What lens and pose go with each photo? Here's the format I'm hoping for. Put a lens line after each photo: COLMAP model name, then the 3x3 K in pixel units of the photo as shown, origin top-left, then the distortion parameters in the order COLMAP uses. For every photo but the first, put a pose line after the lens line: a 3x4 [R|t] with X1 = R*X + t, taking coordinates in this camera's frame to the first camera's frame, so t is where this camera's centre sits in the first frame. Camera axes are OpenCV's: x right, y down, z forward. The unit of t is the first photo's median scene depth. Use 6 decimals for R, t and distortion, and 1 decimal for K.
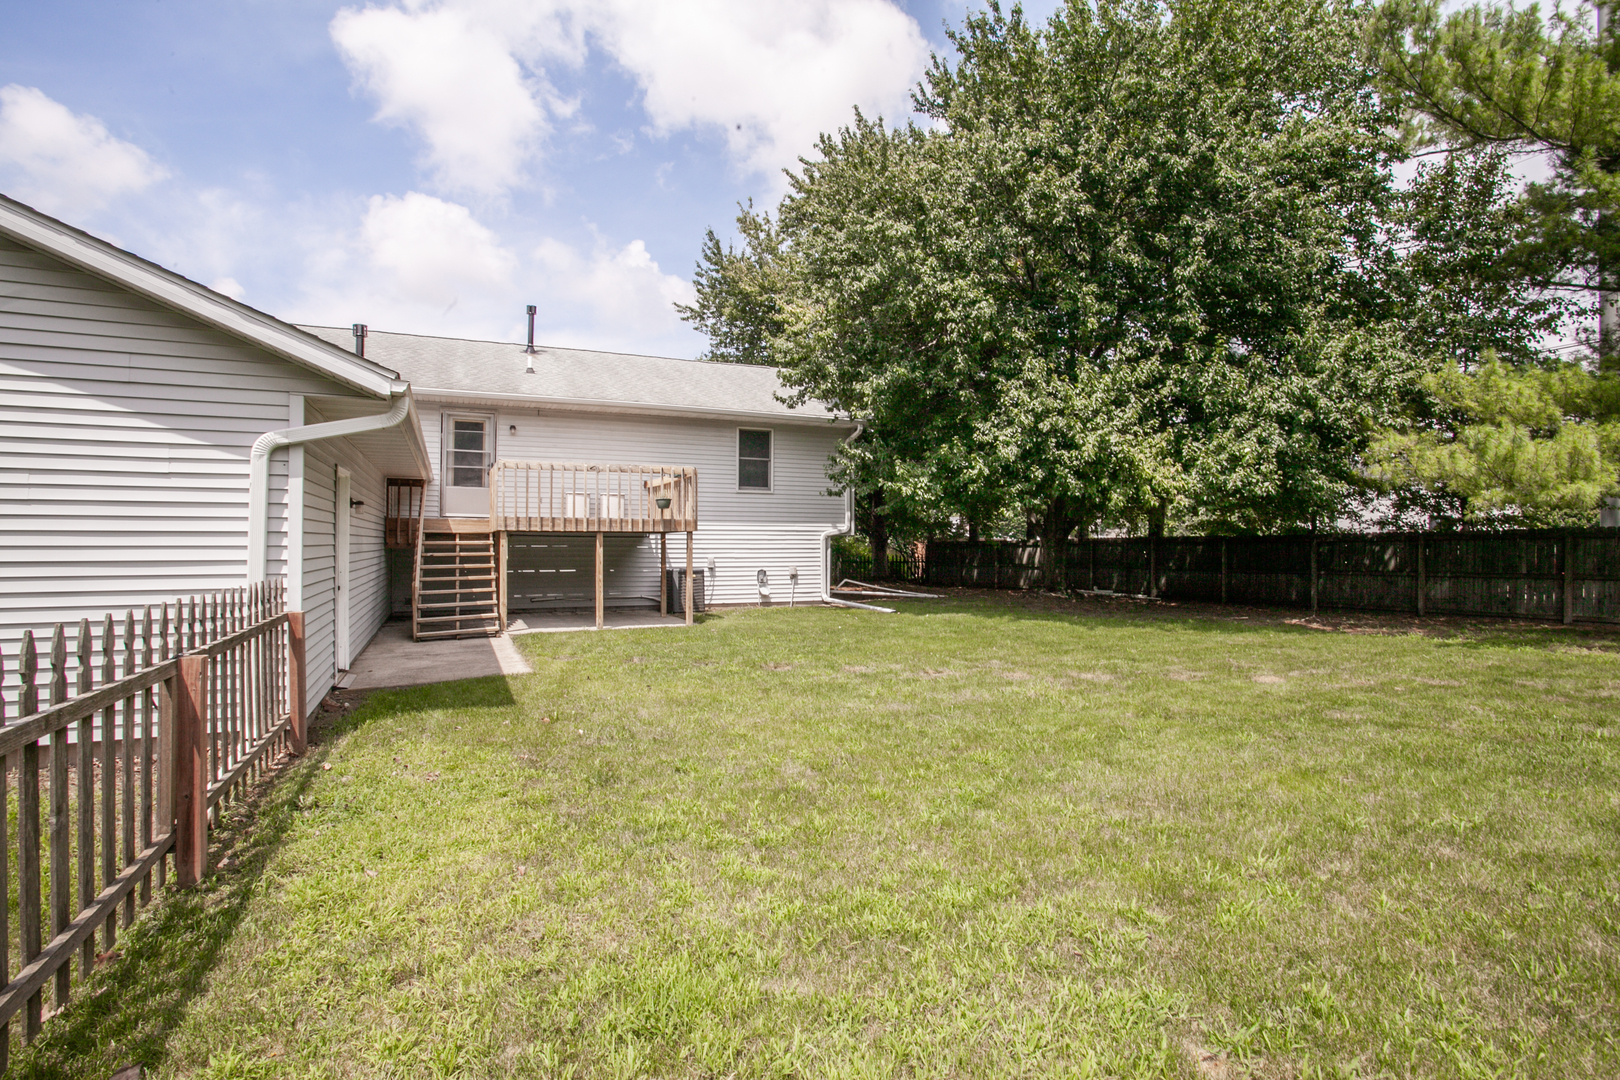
lens RADIAL K [[788.7, 0, 809.9], [0, 788.7, 539.1], [0, 0, 1]] dist [-0.051468, 0.010880]
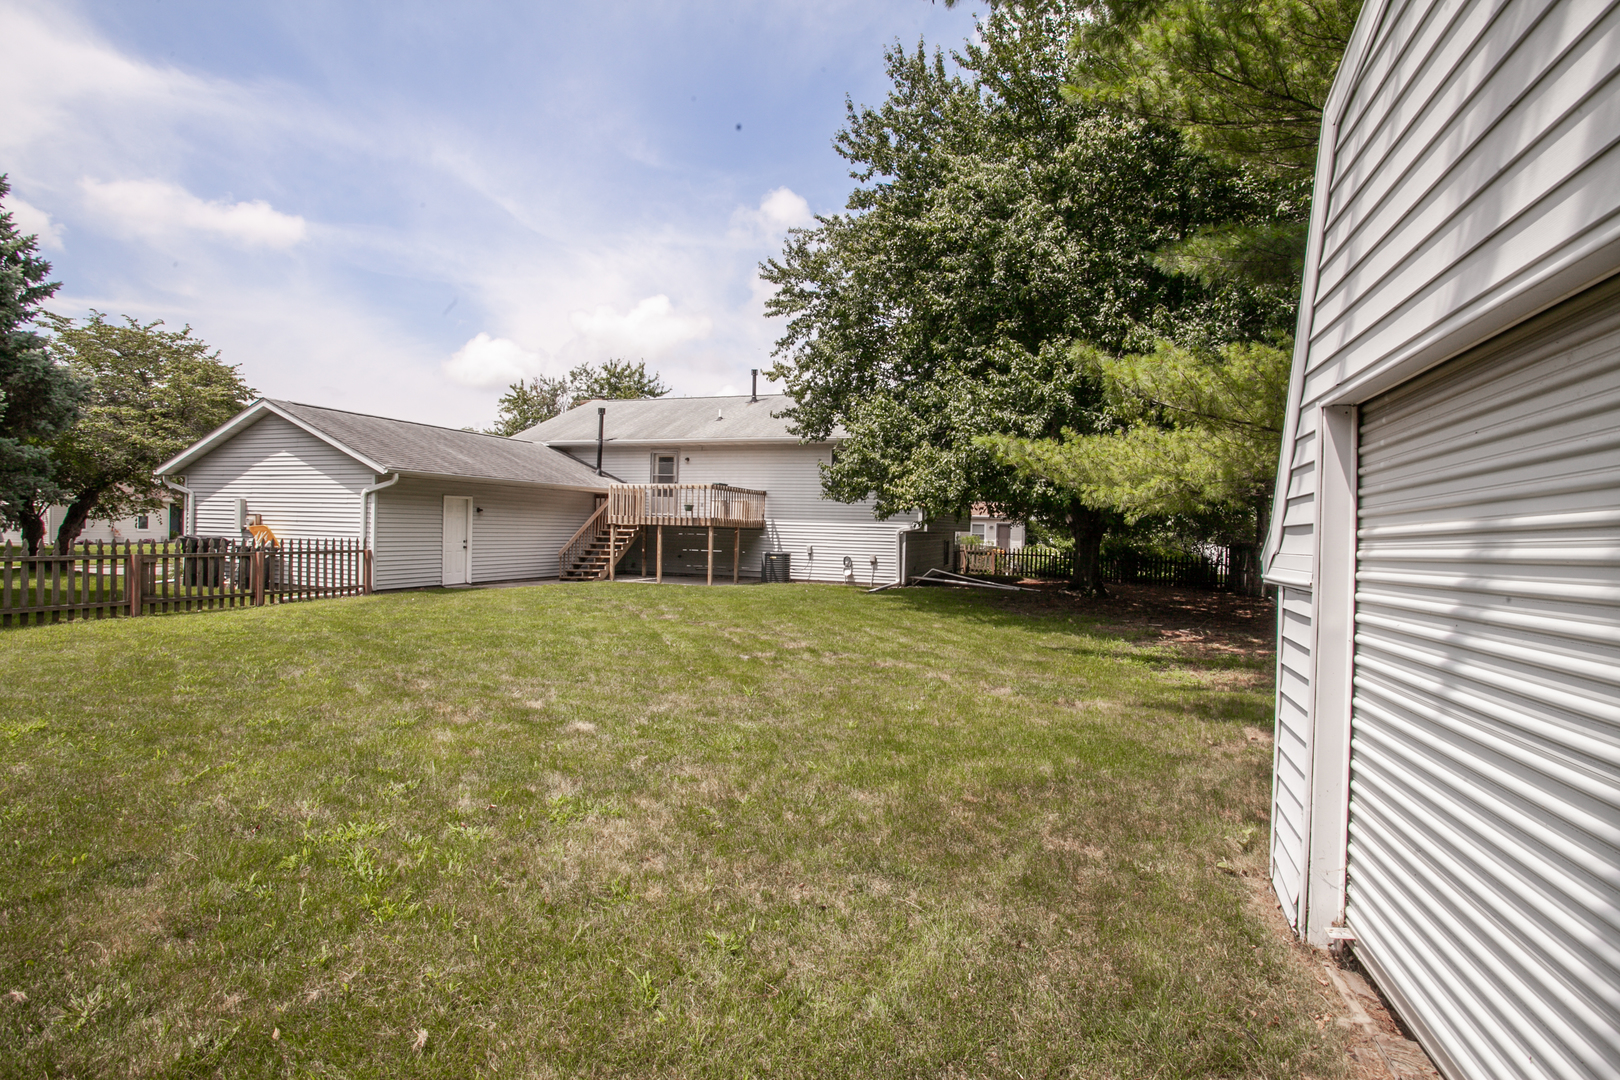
lens RADIAL K [[788.7, 0, 812.5], [0, 788.7, 537.0], [0, 0, 1]] dist [-0.051468, 0.010880]
pose [[0.736325, 0.023289, -0.676227, 0.925184], [-0.021945, 0.999704, 0.010534, -0.007639], [0.676272, 0.007083, 0.736618, -0.005060]]
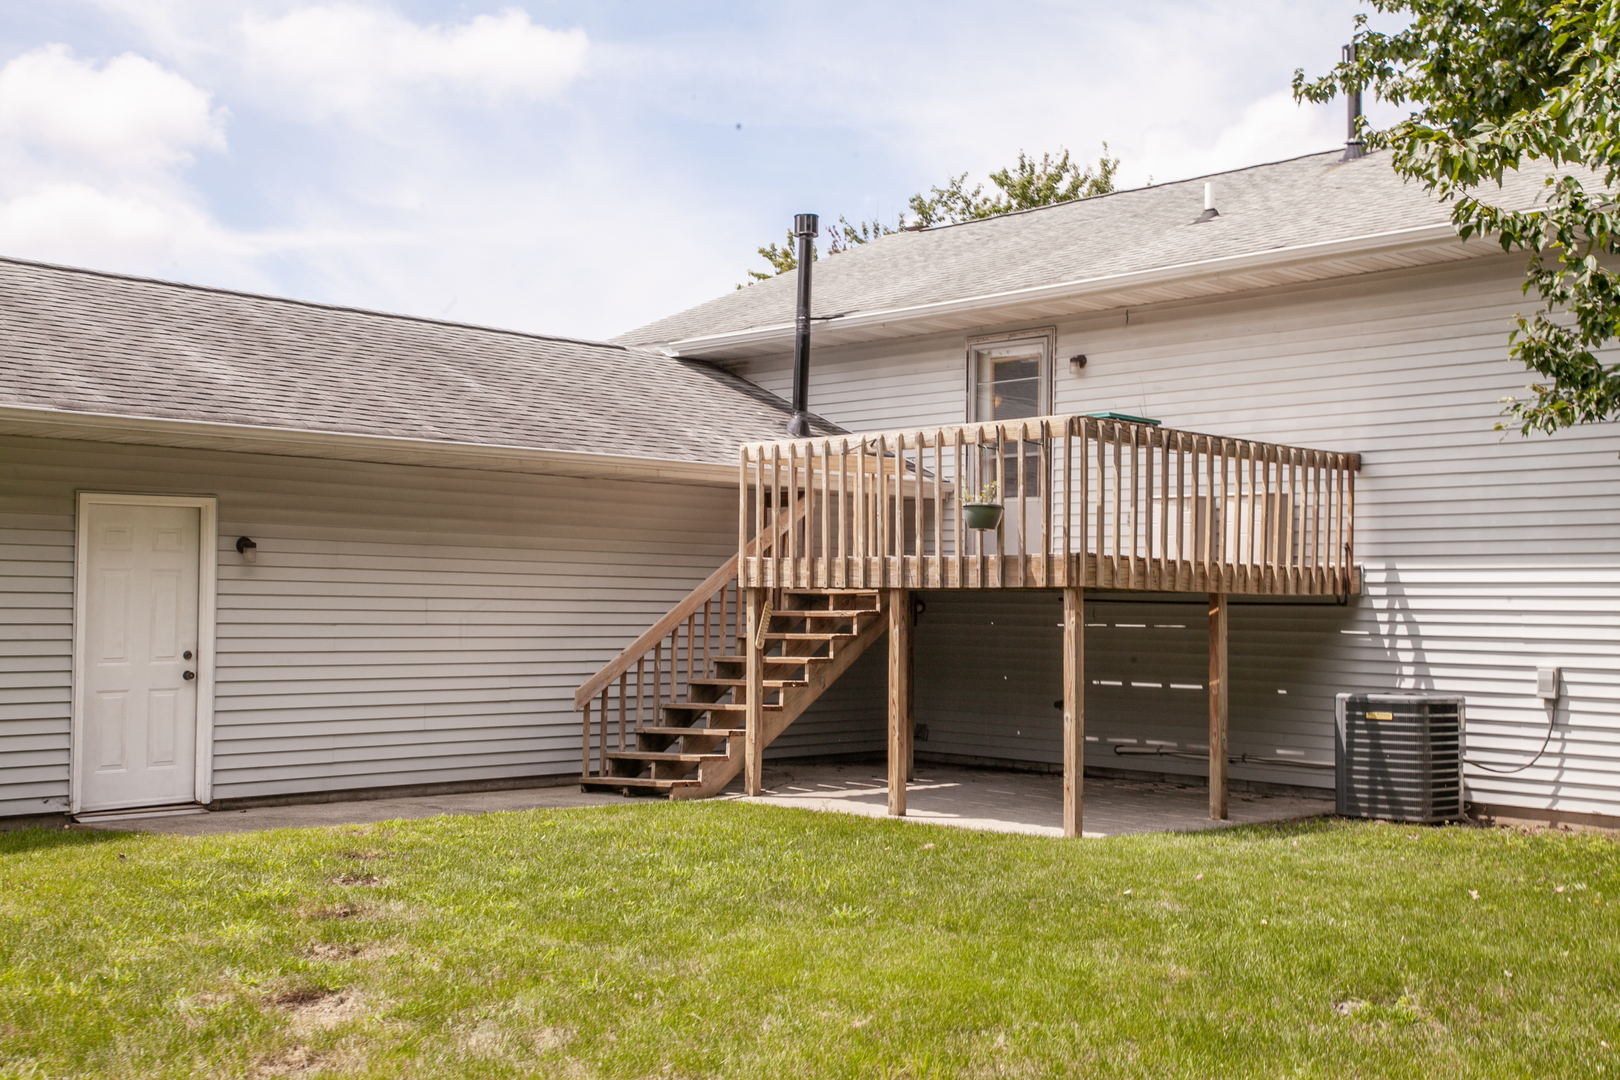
lens RADIAL K [[1777.7, 0, 806.1], [0, 1777.7, 542.1], [0, 0, 1]] dist [0.026860, 0.000000]
pose [[0.355687, -0.032810, -0.934029, 0.531293], [-0.009002, 0.999217, -0.038528, 0.002260], [0.934562, 0.022112, 0.355113, 0.512081]]
